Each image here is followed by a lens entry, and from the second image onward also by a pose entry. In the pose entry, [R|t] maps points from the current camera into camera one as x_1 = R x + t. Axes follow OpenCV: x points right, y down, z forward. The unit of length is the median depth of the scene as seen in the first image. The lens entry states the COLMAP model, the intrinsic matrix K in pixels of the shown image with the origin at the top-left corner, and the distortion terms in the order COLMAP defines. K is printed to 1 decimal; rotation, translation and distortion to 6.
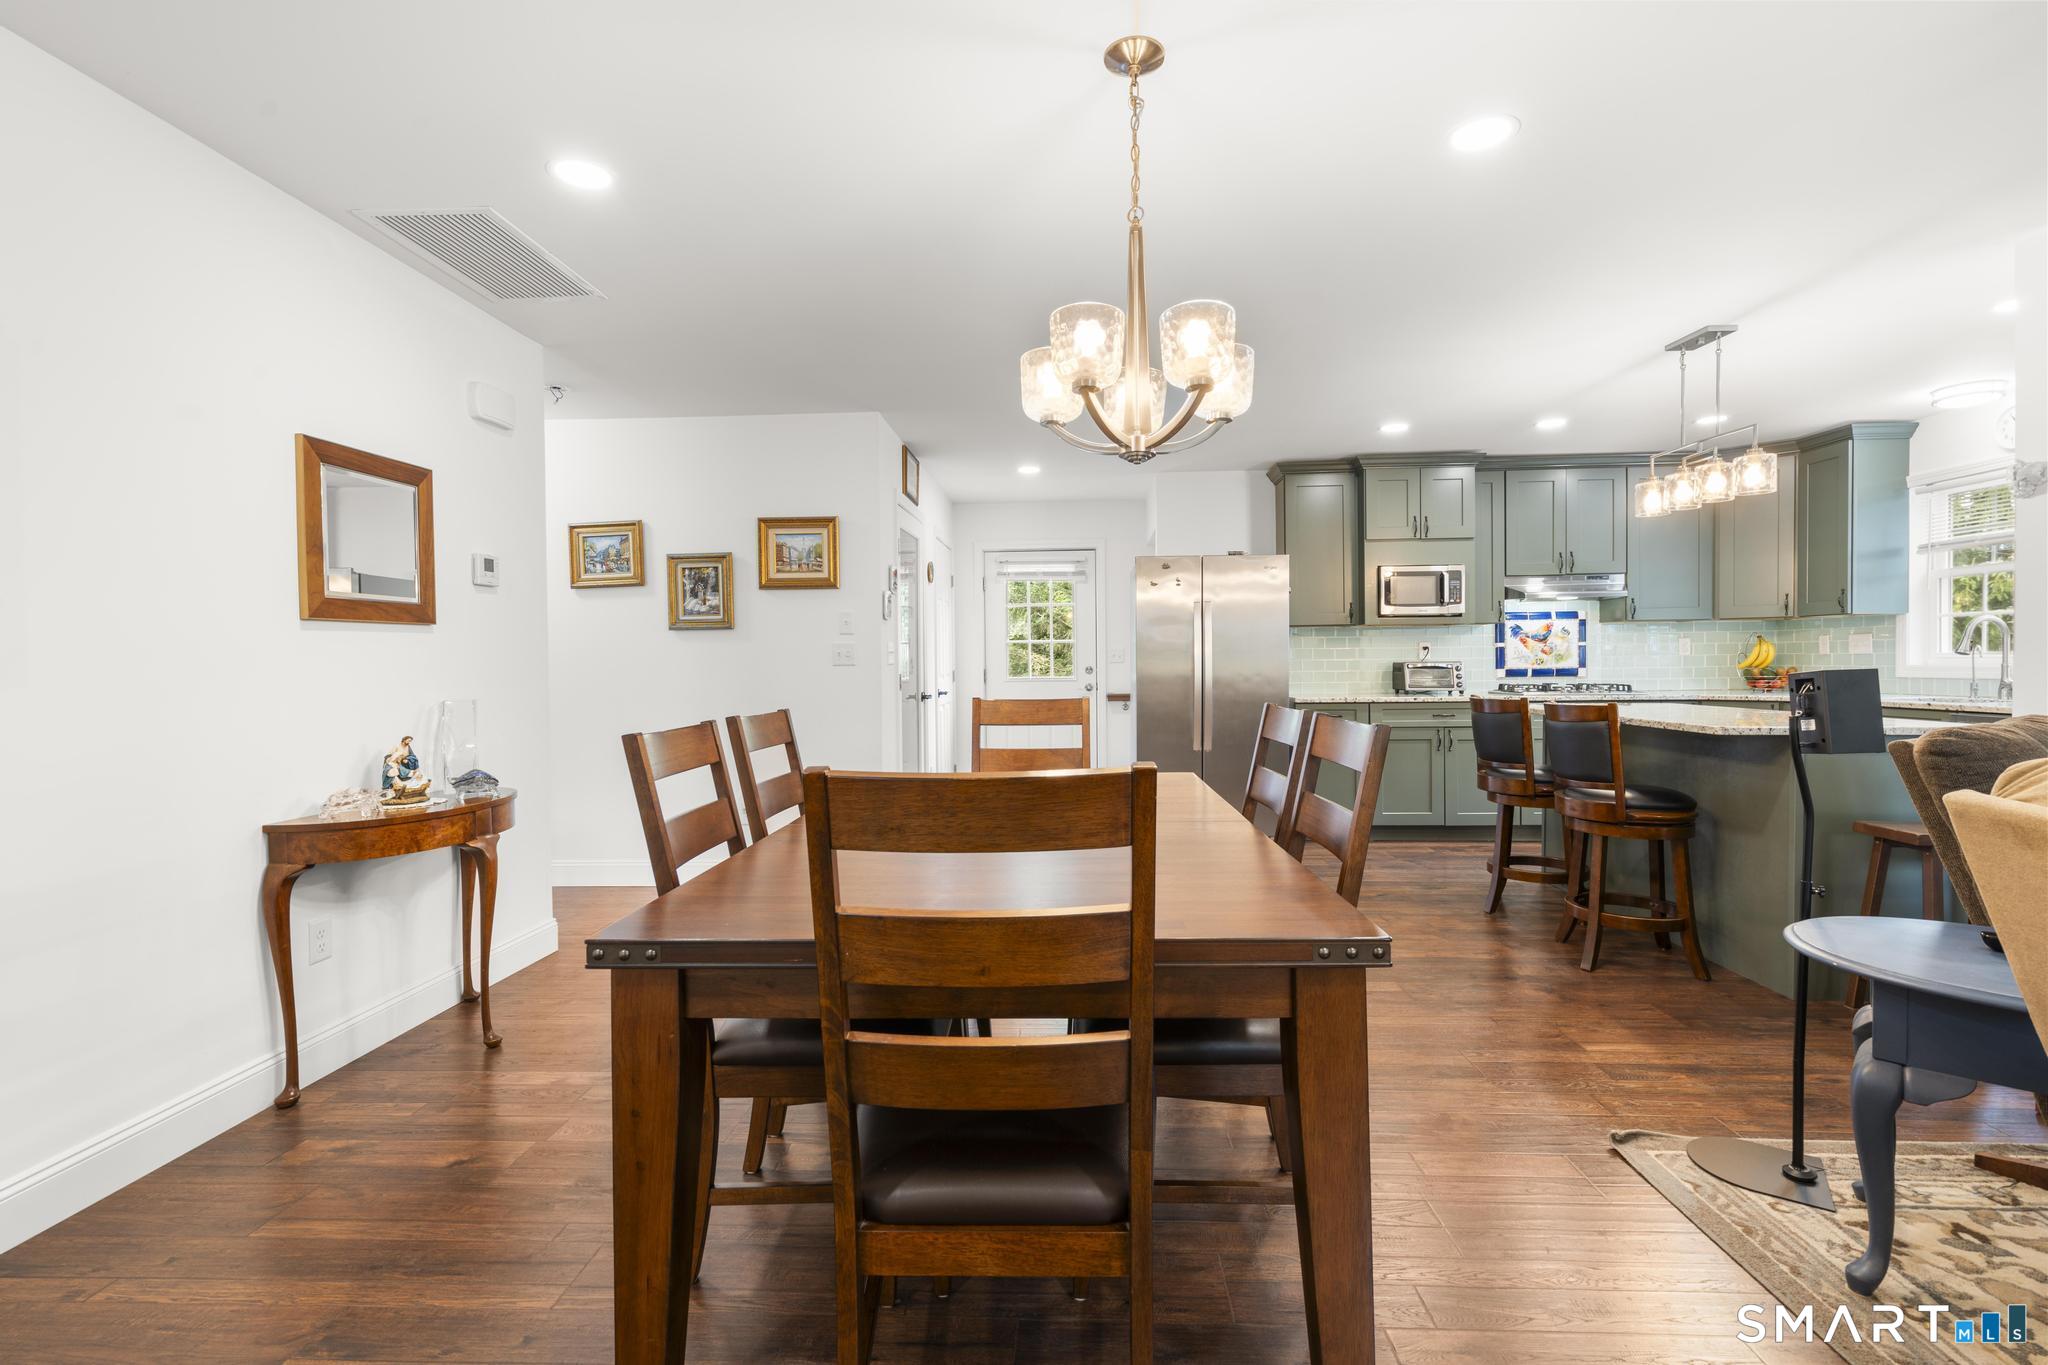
lens RADIAL K [[923.1, 0, 1033.6], [0, 923.1, 678.4], [0, 0, 1]] dist [-0.003623, 0.001666]
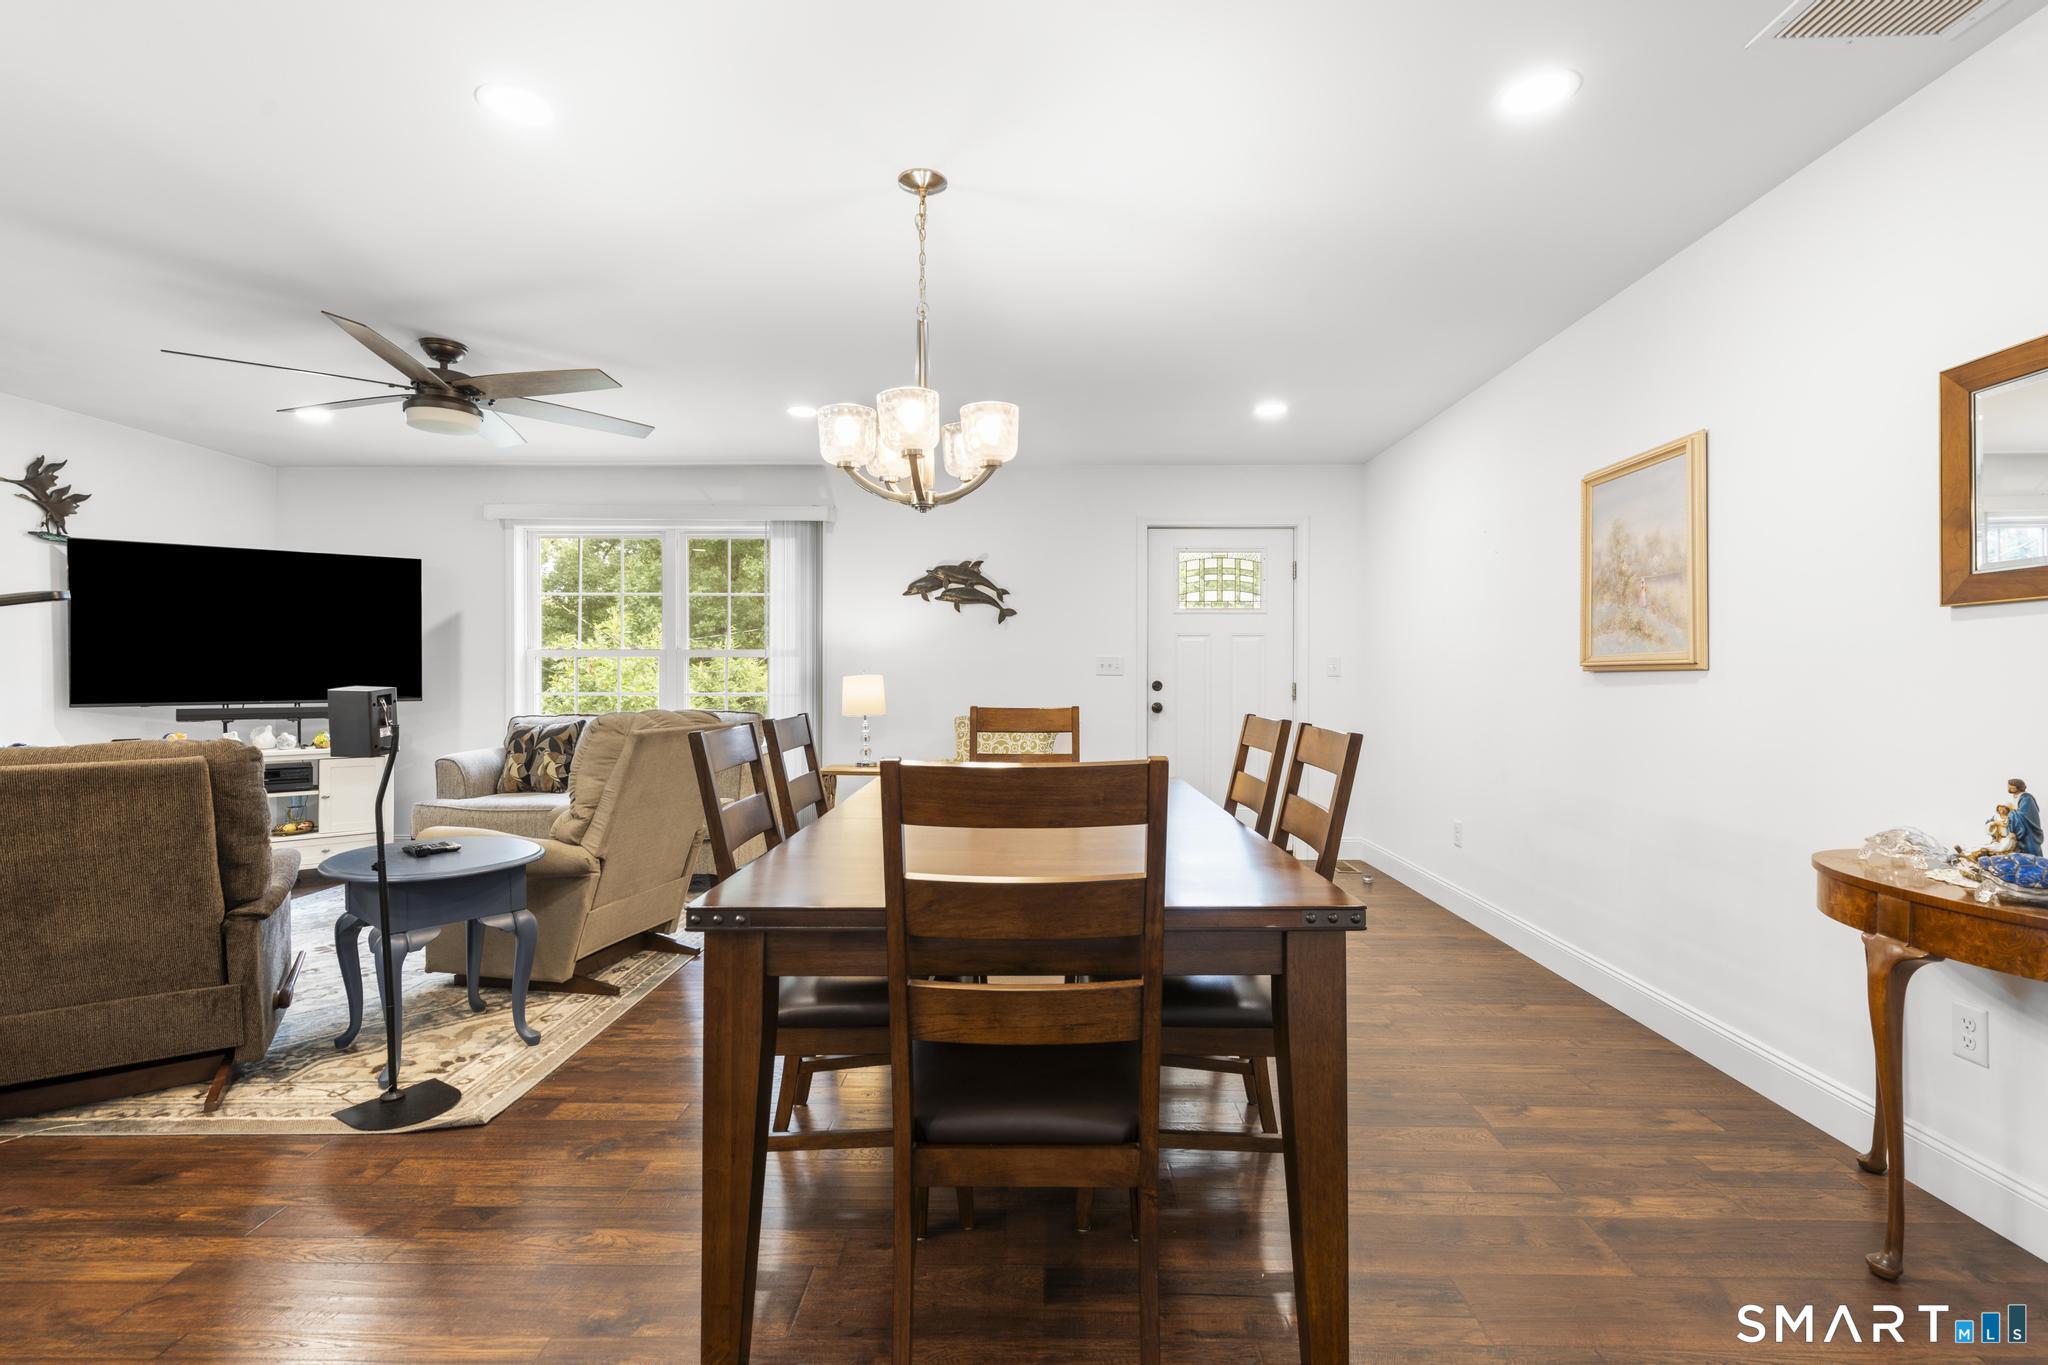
lens RADIAL K [[923.1, 0, 1032.8], [0, 923.1, 678.1], [0, 0, 1]] dist [-0.003623, 0.001666]
pose [[-0.999306, 0.012364, -0.035134, 0.004900], [0.011601, 0.999694, 0.021831, -0.013863], [0.035393, 0.021408, -0.999144, 0.808466]]
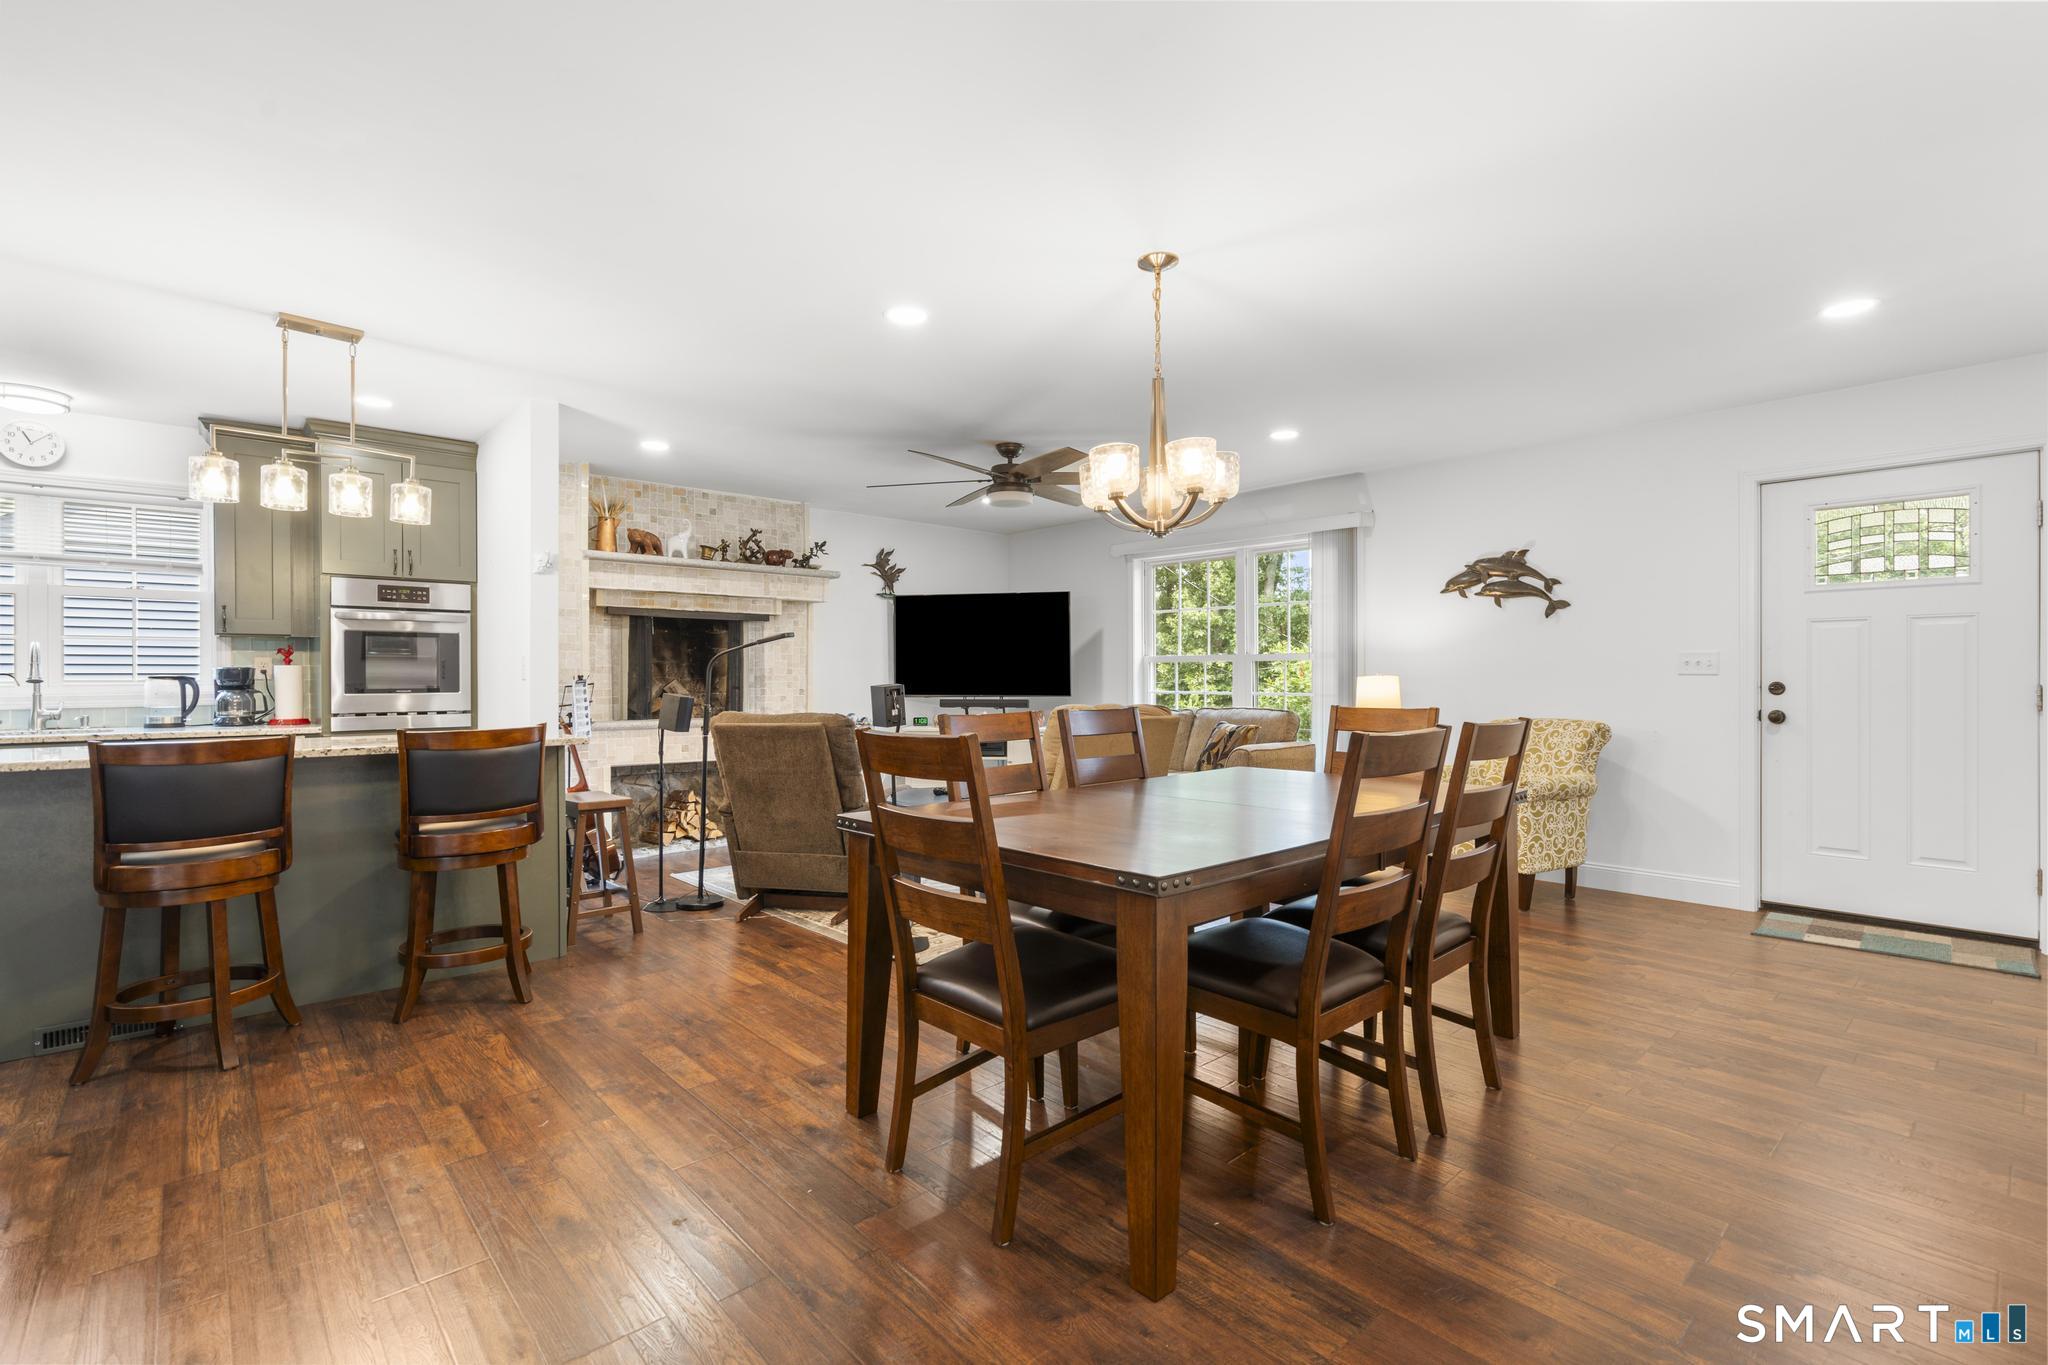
lens RADIAL K [[923.1, 0, 1032.1], [0, 923.1, 679.5], [0, 0, 1]] dist [-0.003623, 0.001666]
pose [[-0.710196, 0.013244, 0.703880, -0.277571], [0.023966, 0.999698, 0.005371, -0.008363], [-0.703596, 0.020684, -0.710299, 0.789225]]
